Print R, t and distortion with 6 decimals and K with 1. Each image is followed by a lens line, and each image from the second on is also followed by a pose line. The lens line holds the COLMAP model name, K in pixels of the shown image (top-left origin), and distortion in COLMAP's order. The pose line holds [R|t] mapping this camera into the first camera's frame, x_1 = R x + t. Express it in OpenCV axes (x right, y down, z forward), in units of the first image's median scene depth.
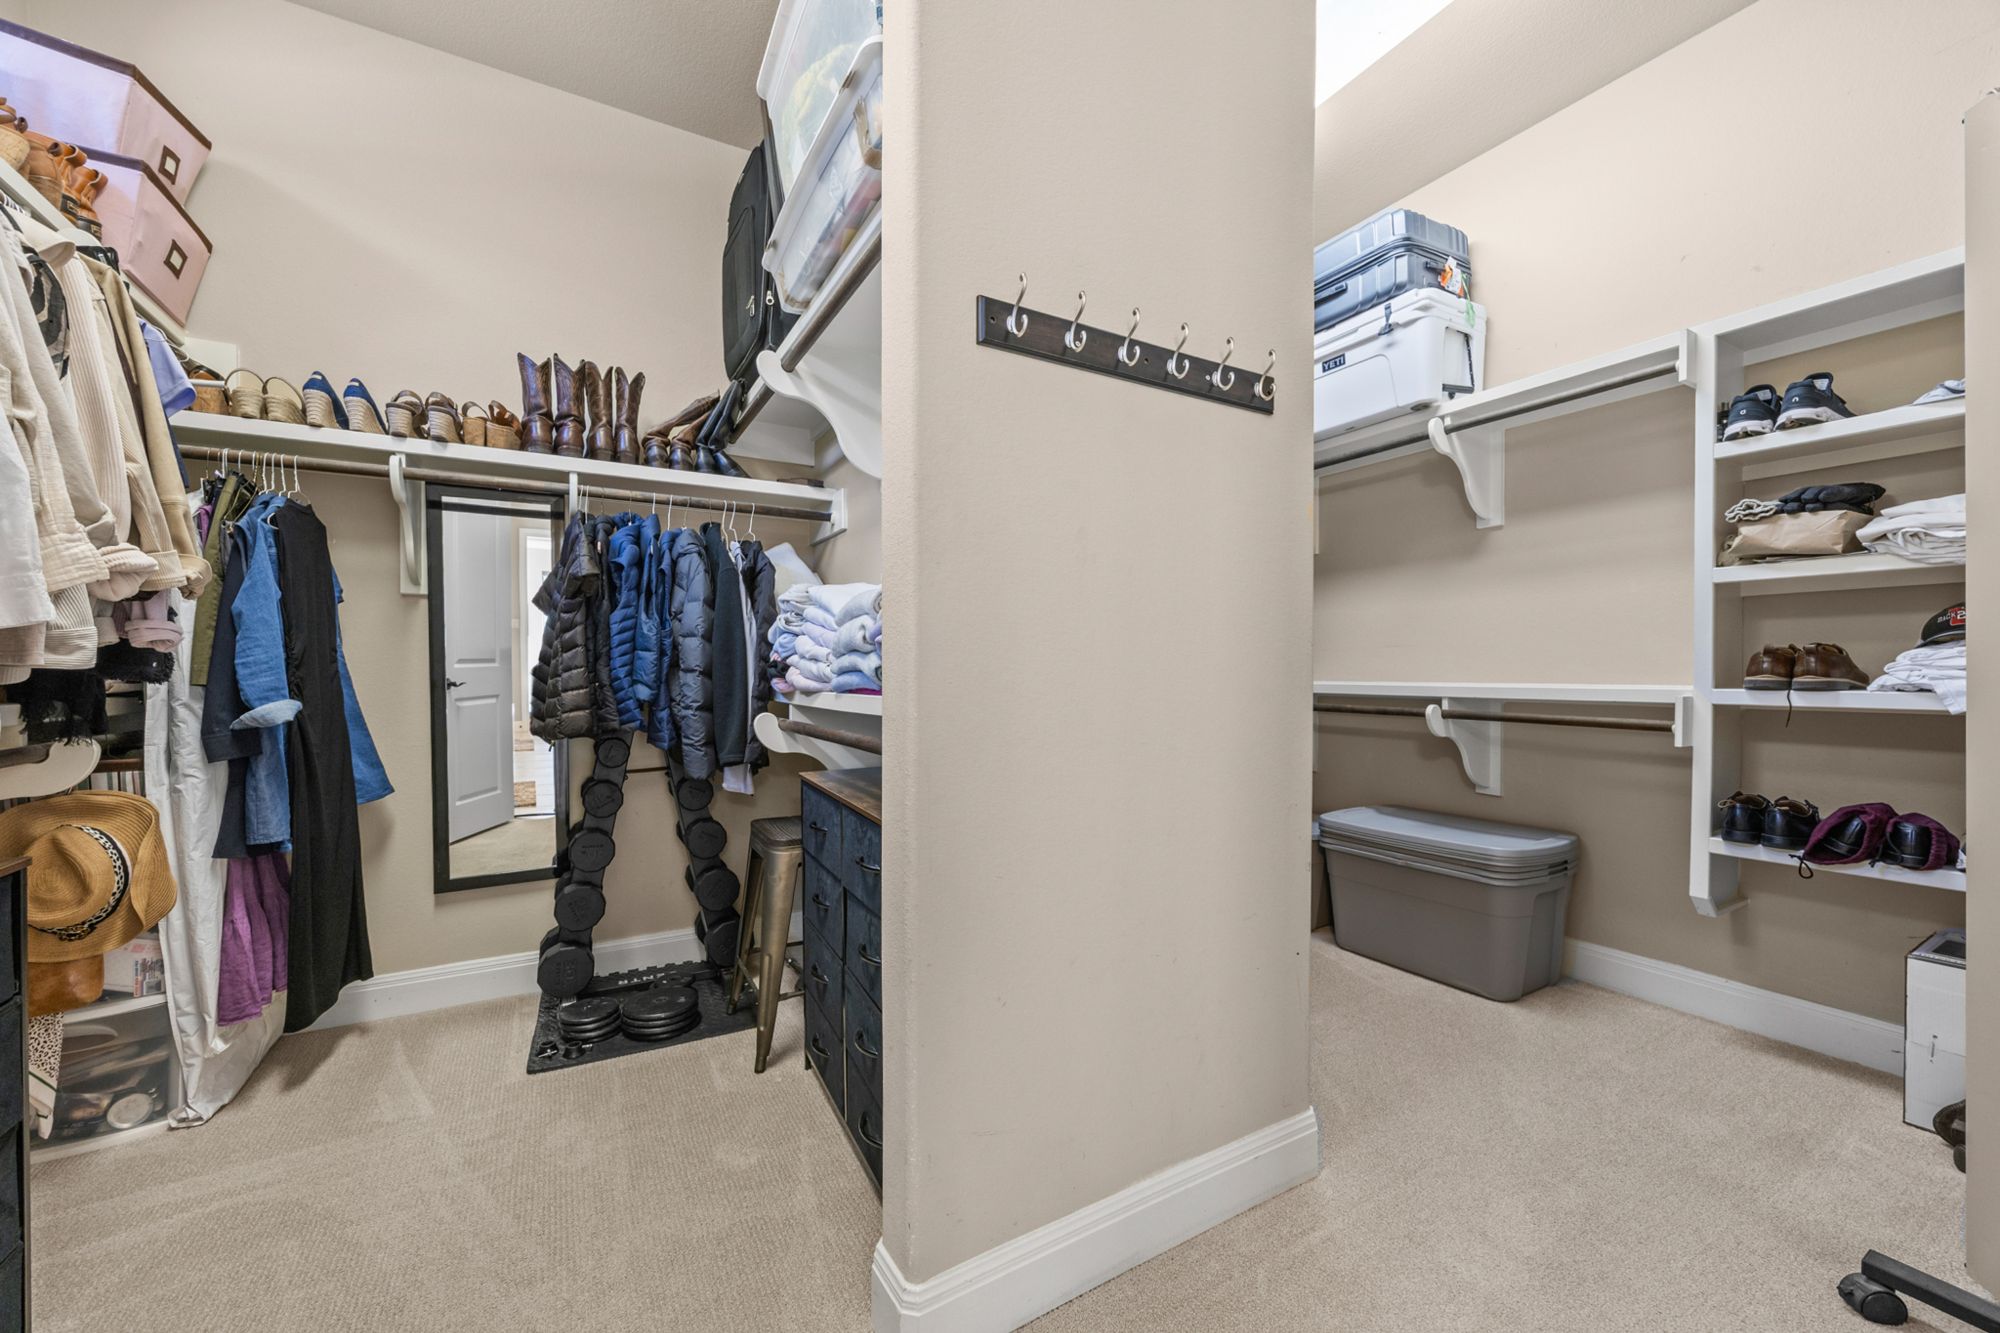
lens RADIAL K [[758.8, 0, 986.1], [0, 758.8, 669.2], [0, 0, 1]] dist [0.000069, 0.000029]
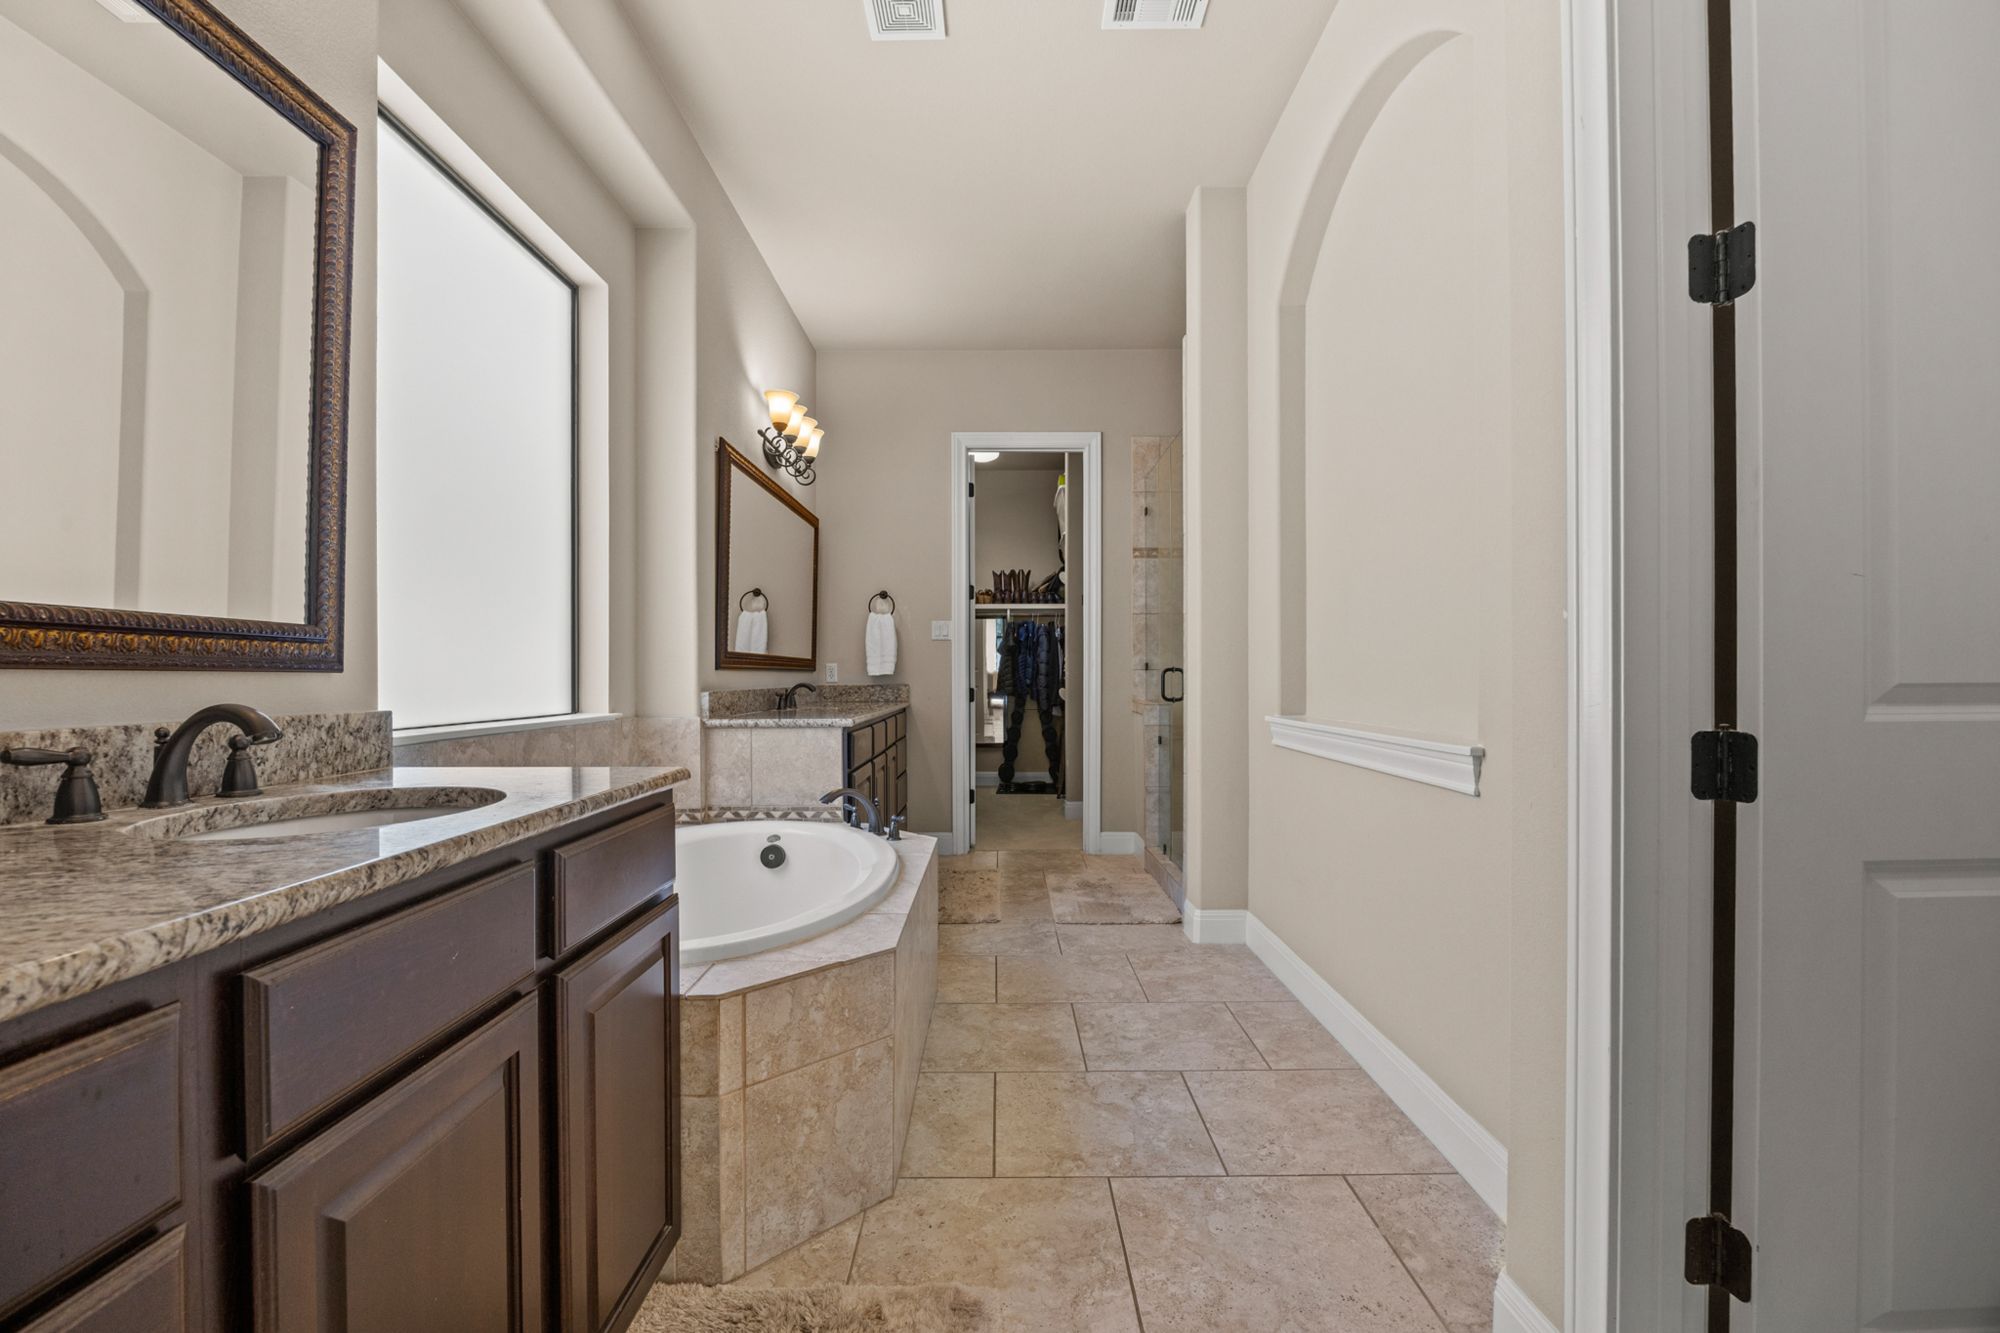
lens RADIAL K [[869.7, 0, 1000.8], [0, 869.7, 677.4], [0, 0, 1]] dist [0.000322, 0.000012]
pose [[0.868583, -0.000922, -0.495543, 1.130621], [0.002140, 0.999996, 0.001891, 0.006180], [0.495539, -0.002703, 0.868581, -1.998070]]
